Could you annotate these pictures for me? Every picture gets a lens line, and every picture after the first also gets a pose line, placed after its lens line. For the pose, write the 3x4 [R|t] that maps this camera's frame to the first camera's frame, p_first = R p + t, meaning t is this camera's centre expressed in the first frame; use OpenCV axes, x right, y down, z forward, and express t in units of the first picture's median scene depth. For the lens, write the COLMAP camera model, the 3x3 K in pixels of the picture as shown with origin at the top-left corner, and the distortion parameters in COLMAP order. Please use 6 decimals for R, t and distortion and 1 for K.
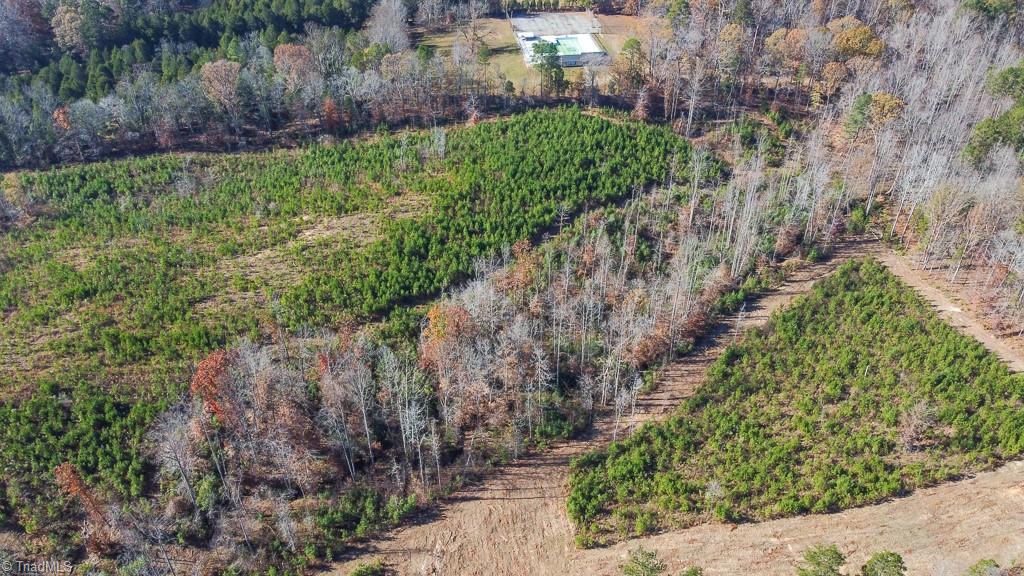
lens RADIAL K [[773.4, 0, 504.1], [0, 773.4, 281.0], [0, 0, 1]] dist [0.003371, -0.009068]
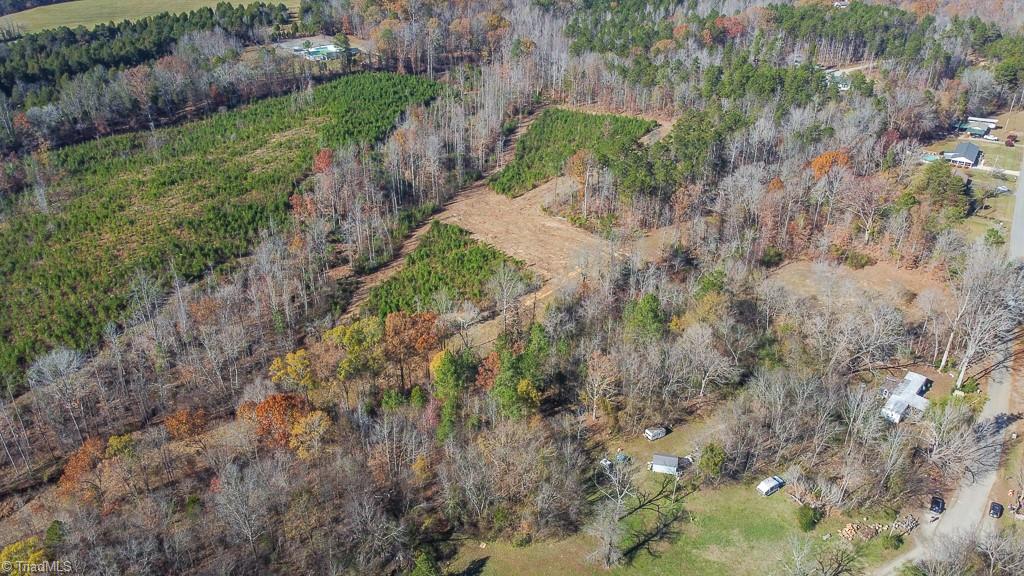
lens RADIAL K [[773.4, 0, 506.2], [0, 773.4, 288.6], [0, 0, 1]] dist [0.003371, -0.009068]
pose [[0.831862, -0.255700, 0.492568, -0.651052], [0.310526, 0.950052, -0.031237, 0.394186], [-0.459978, 0.178940, 0.869713, -0.536285]]
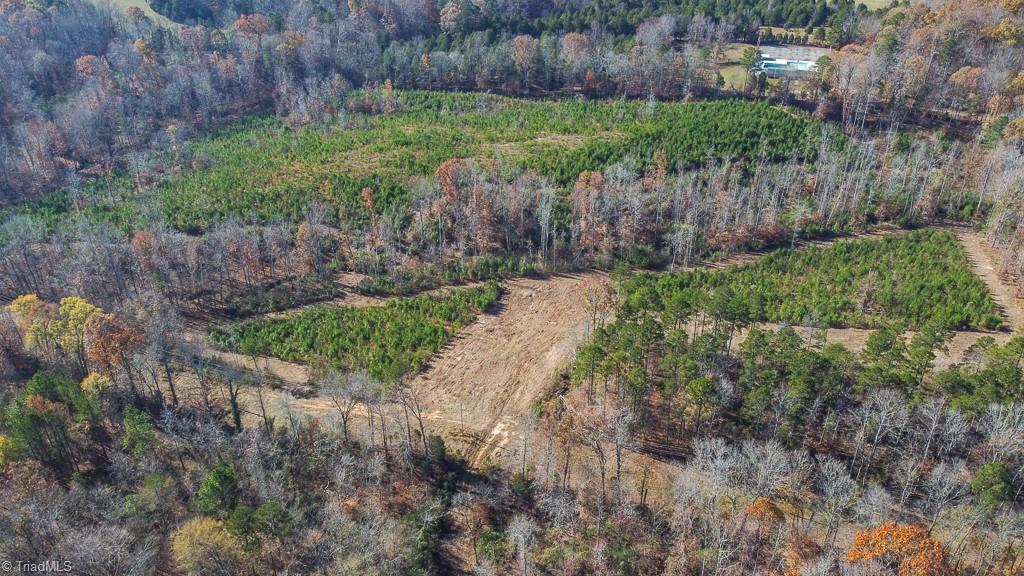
lens RADIAL K [[773.4, 0, 503.3], [0, 773.4, 287.5], [0, 0, 1]] dist [0.003371, -0.009068]
pose [[0.891409, 0.233813, -0.388229, 0.302937], [-0.262740, 0.964608, -0.022336, 0.242496], [0.369266, 0.121914, 0.921292, -0.349460]]
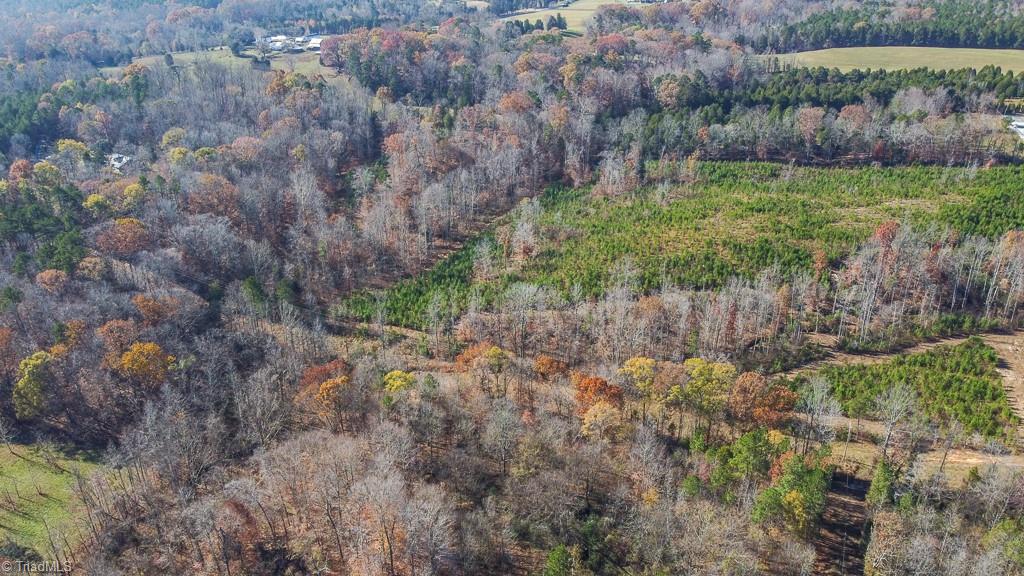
lens RADIAL K [[773.4, 0, 502.3], [0, 773.4, 287.9], [0, 0, 1]] dist [0.003371, -0.009068]
pose [[0.909948, 0.175461, -0.375776, -0.307534], [-0.236007, 0.964151, -0.121303, 0.430473], [0.341021, 0.199065, 0.918737, -0.618498]]
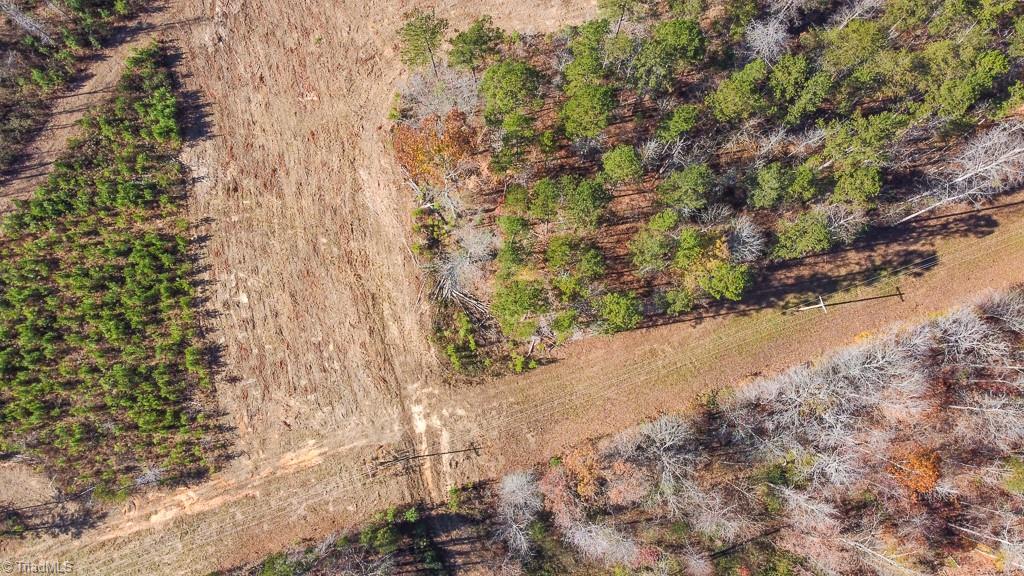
lens RADIAL K [[773.4, 0, 514.5], [0, 773.4, 285.6], [0, 0, 1]] dist [0.003371, -0.009068]
pose [[0.983331, -0.181349, 0.013144, 0.105042], [0.112093, 0.661544, 0.741481, -0.033529], [-0.143162, -0.727648, 0.670845, 0.092046]]
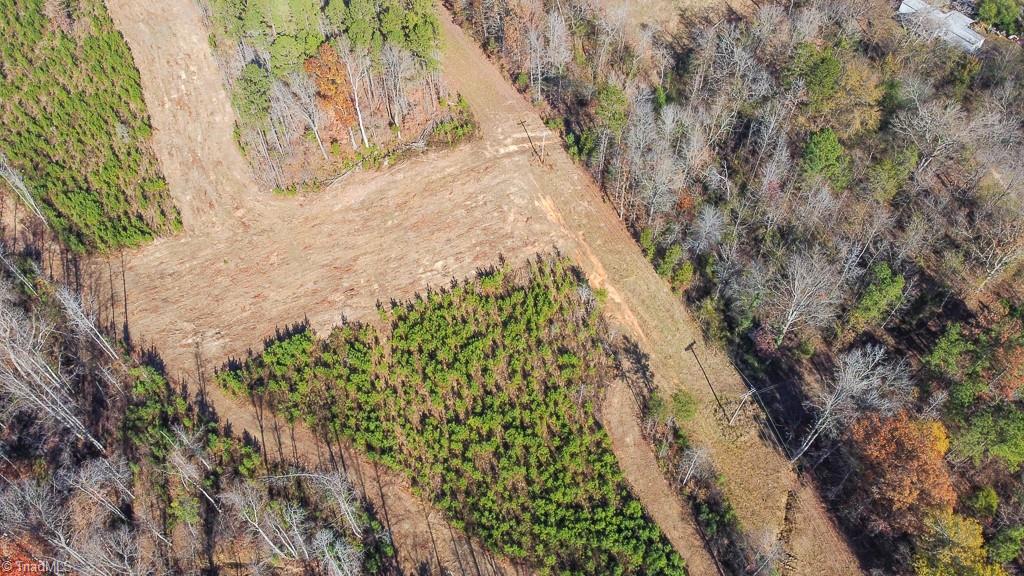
lens RADIAL K [[773.4, 0, 512.4], [0, 773.4, 290.6], [0, 0, 1]] dist [0.003371, -0.009068]
pose [[-0.332279, -0.761083, 0.557085, -0.440942], [0.548822, 0.324337, 0.770455, -0.129090], [-0.767063, 0.561746, 0.309928, 0.209208]]
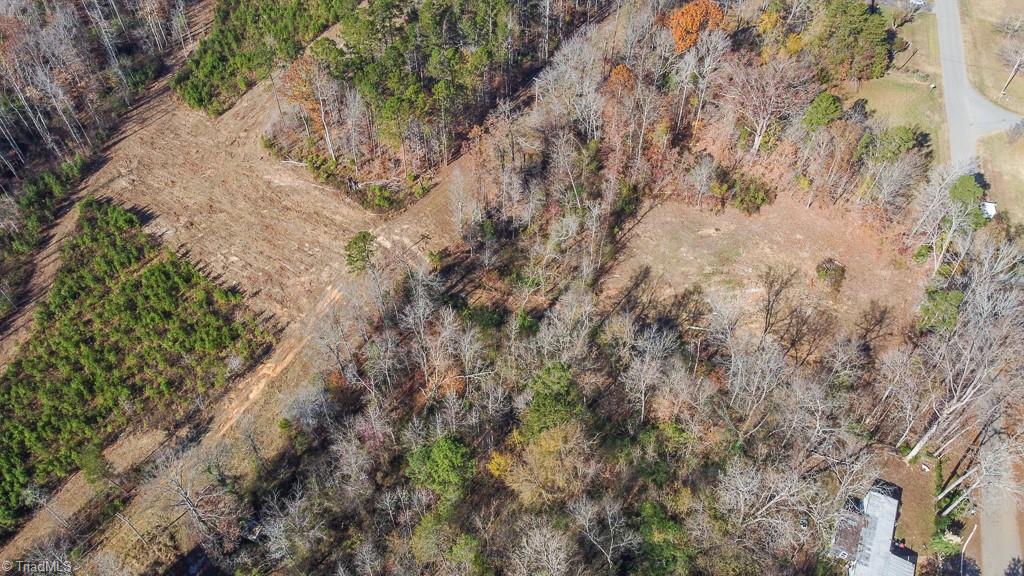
lens RADIAL K [[773.4, 0, 508.3], [0, 773.4, 285.3], [0, 0, 1]] dist [0.003371, -0.009068]
pose [[0.654028, -0.571180, 0.495985, -0.253132], [0.433037, 0.820291, 0.373633, 0.180080], [-0.620264, -0.029587, 0.783835, -0.257615]]
